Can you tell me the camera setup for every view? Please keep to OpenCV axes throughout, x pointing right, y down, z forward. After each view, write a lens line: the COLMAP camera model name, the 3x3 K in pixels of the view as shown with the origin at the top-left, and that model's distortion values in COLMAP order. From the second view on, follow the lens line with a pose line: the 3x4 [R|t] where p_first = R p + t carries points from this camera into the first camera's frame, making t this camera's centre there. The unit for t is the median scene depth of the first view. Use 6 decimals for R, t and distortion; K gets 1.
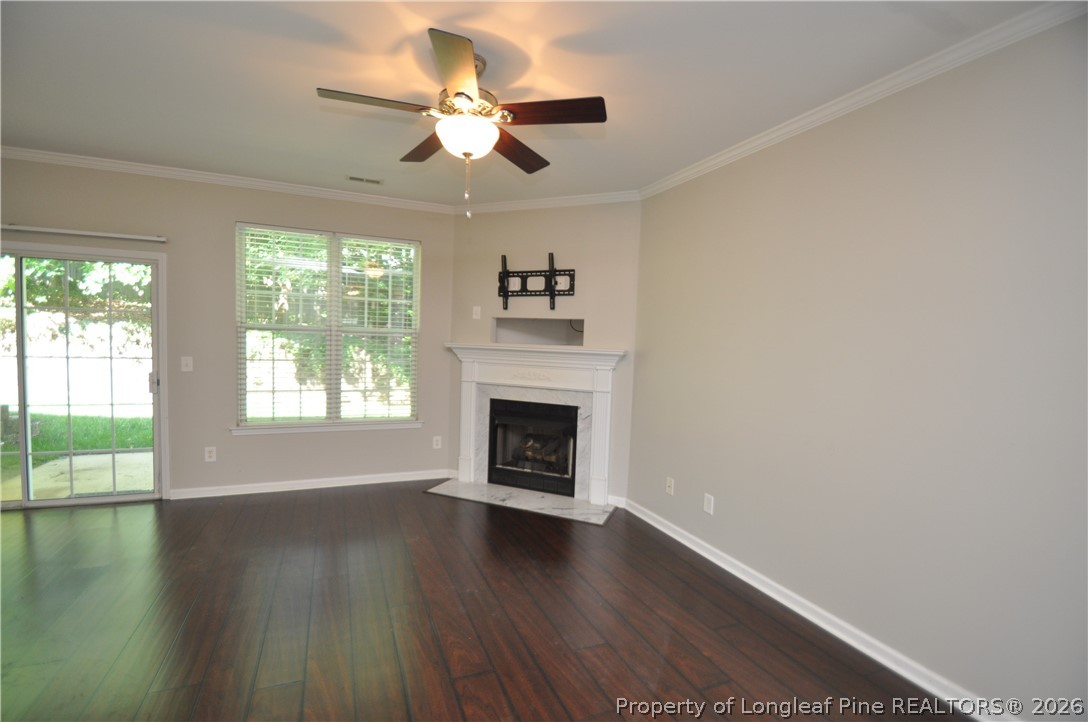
lens RADIAL K [[486.4, 0, 538.6], [0, 486.4, 371.0], [0, 0, 1]] dist [0.001817, 0.000294]
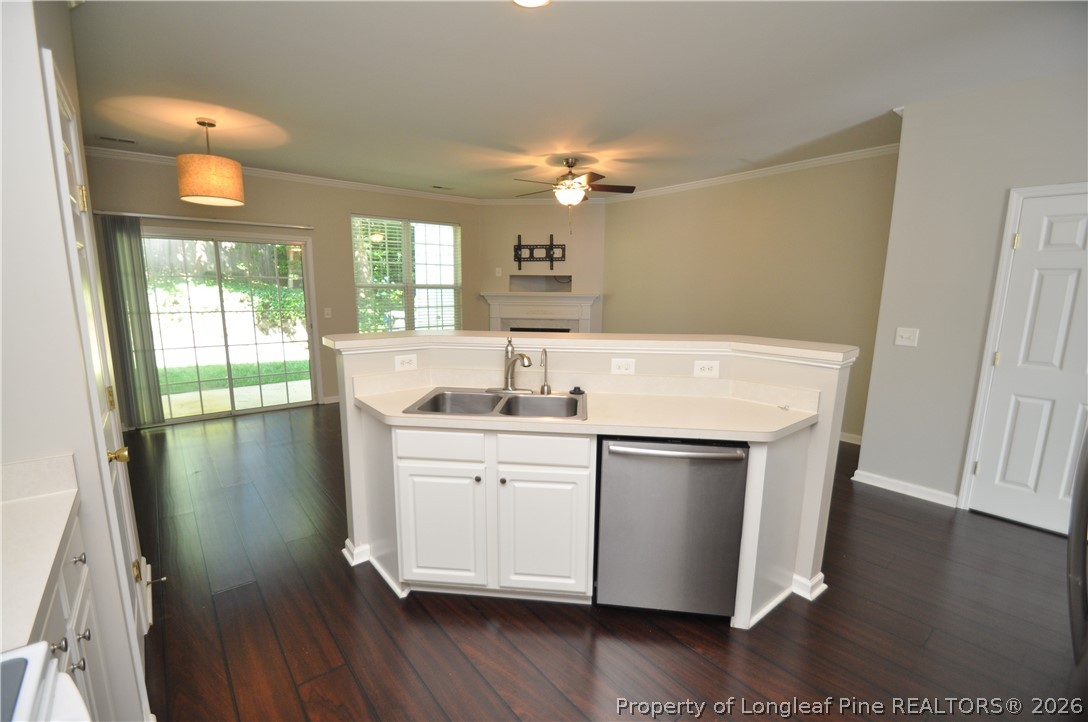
lens RADIAL K [[486.4, 0, 538.6], [0, 486.4, 371.0], [0, 0, 1]] dist [0.001817, 0.000294]
pose [[0.957390, -0.076147, 0.278578, -0.483714], [0.043778, 0.991732, 0.120627, 0.010097], [-0.285460, -0.103291, 0.952808, -0.553832]]
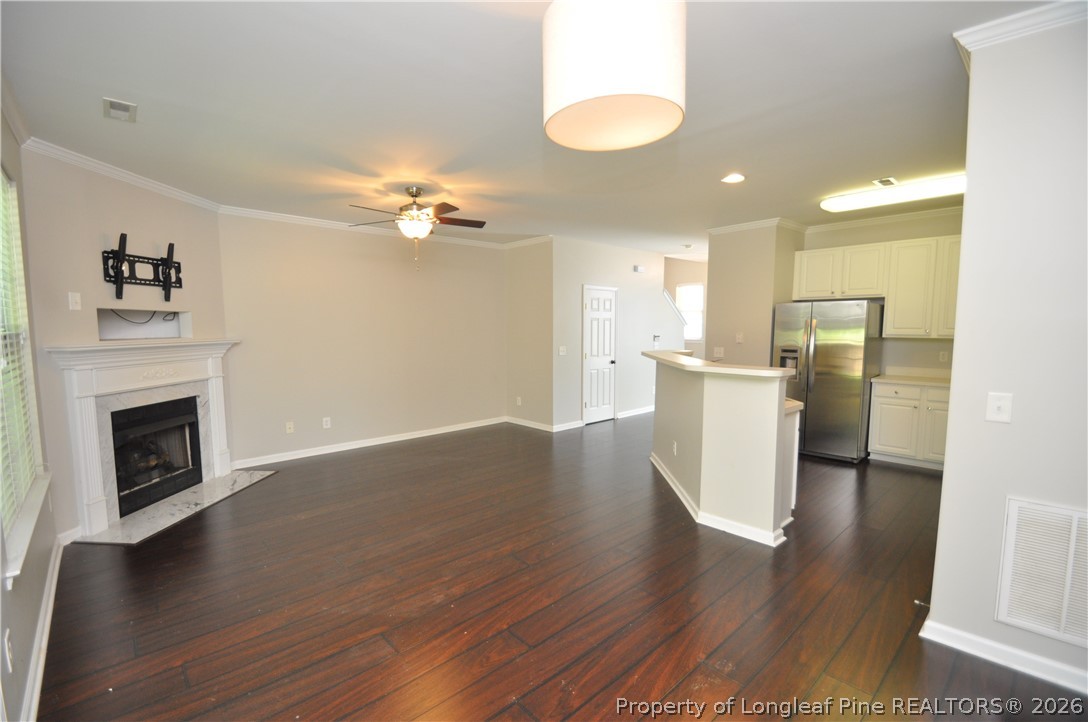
lens RADIAL K [[486.4, 0, 538.6], [0, 486.4, 371.0], [0, 0, 1]] dist [0.001817, 0.000294]
pose [[-0.353127, -0.122124, 0.927570, -1.122004], [0.049965, 0.987567, 0.149045, -0.096827], [-0.934240, 0.098978, -0.342635, 0.654322]]
